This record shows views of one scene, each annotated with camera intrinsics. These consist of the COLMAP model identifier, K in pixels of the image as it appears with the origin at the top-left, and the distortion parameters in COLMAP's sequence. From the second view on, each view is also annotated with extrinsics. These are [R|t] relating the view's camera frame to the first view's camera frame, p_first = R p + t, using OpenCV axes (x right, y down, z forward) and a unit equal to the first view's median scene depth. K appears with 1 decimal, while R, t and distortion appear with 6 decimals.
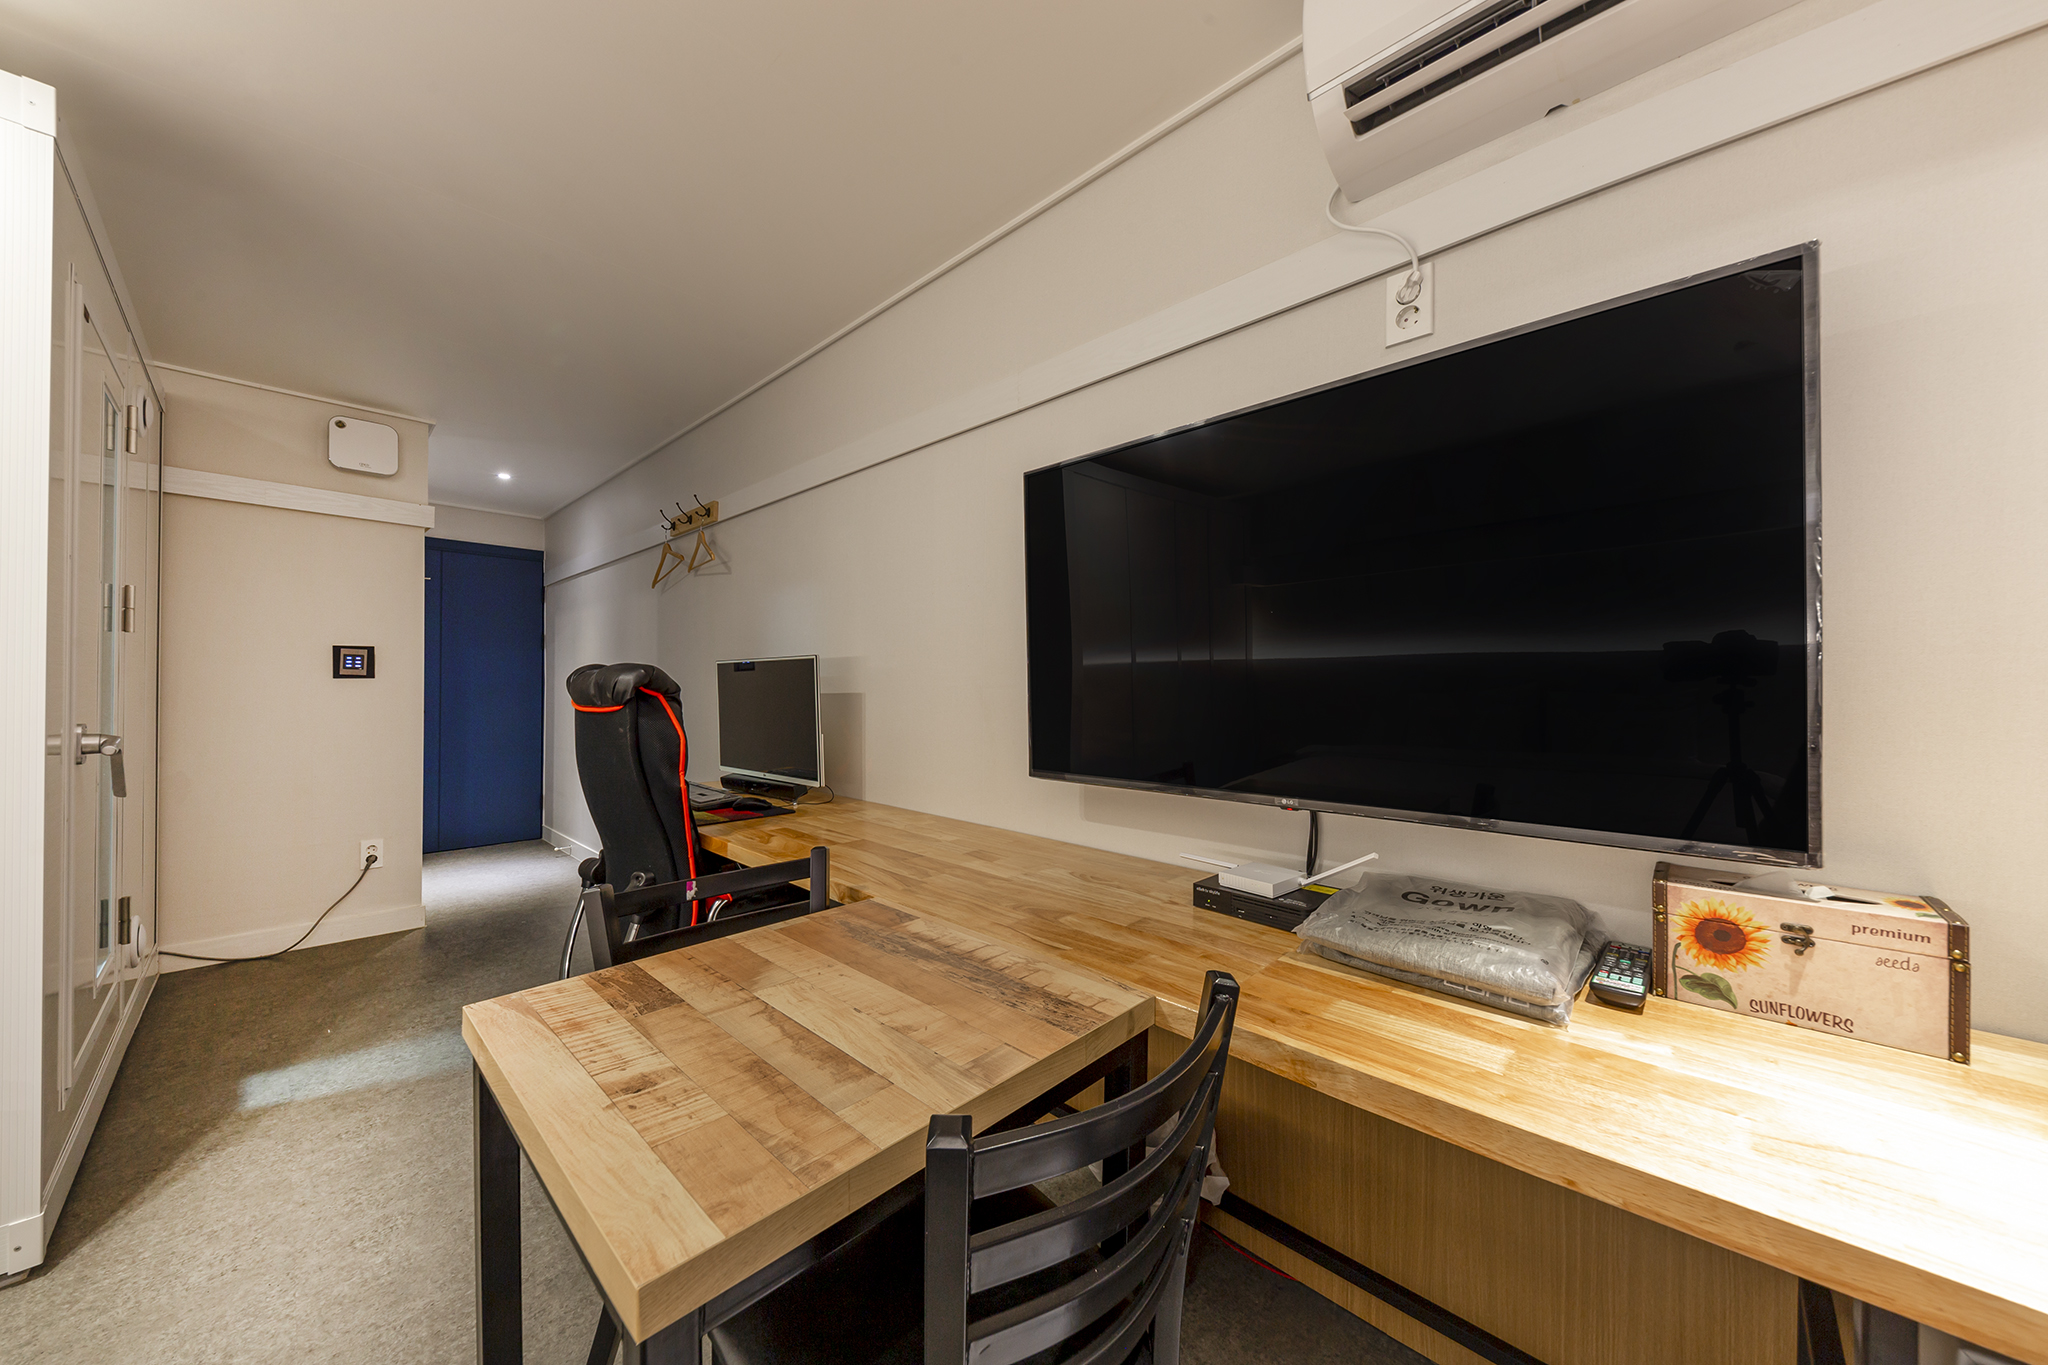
lens RADIAL K [[688.2, 0, 1078.1], [0, 688.2, 685.6], [0, 0, 1]] dist [-0.001304, -0.001081]
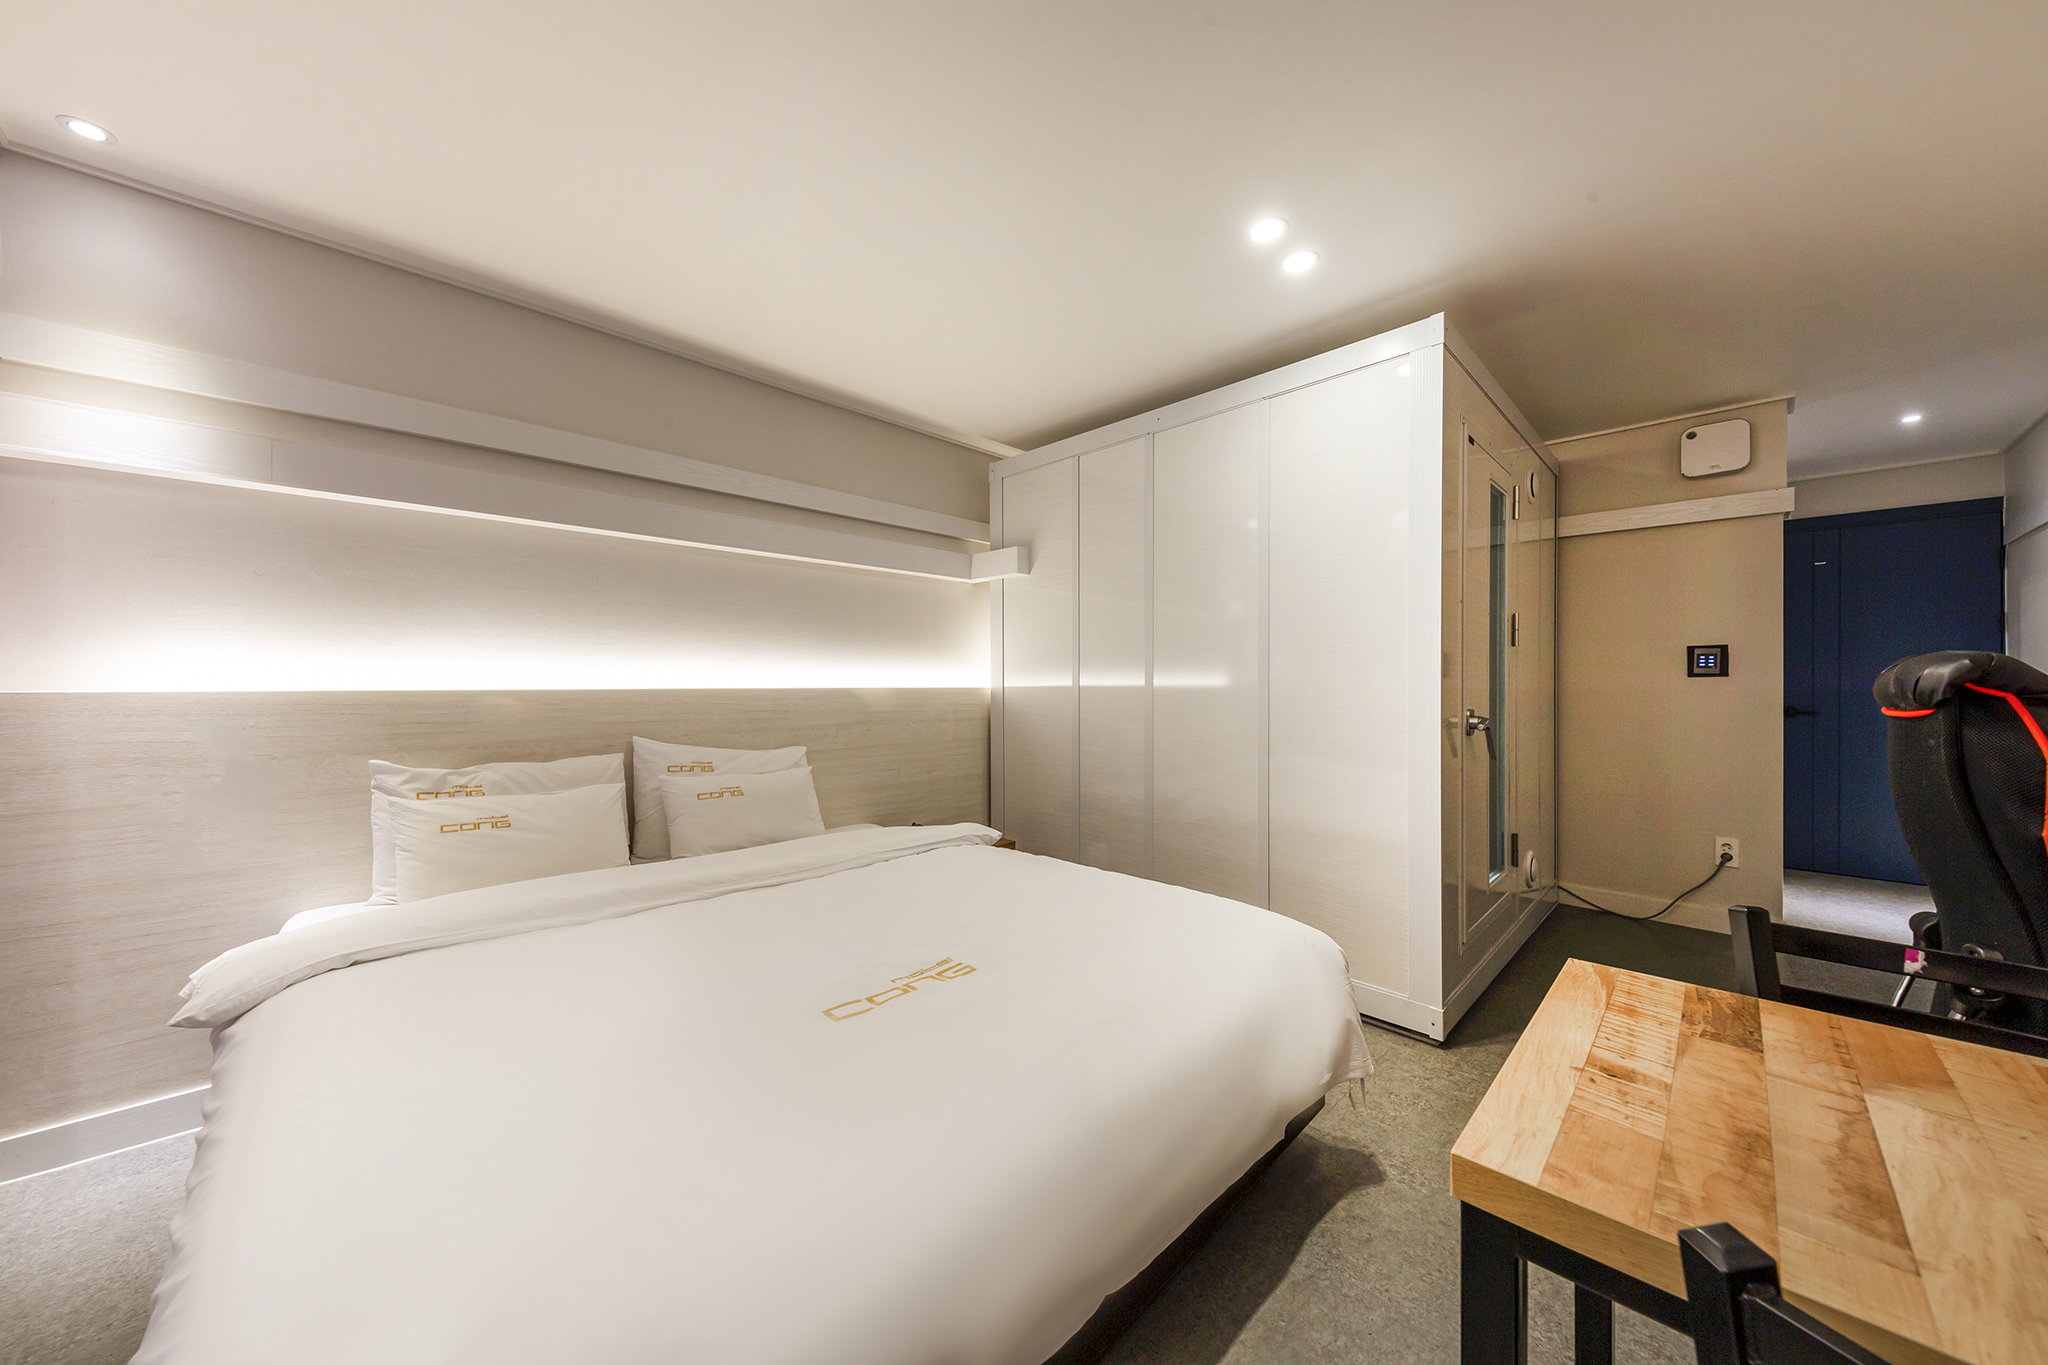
lens RADIAL K [[688.2, 0, 1006.4], [0, 688.2, 682.6], [0, 0, 1]] dist [-0.001304, -0.001081]
pose [[-0.058159, -0.004732, -0.998296, 0.130529], [0.002728, 0.999984, -0.004899, 0.001048], [0.998304, -0.003008, -0.058145, 0.045910]]
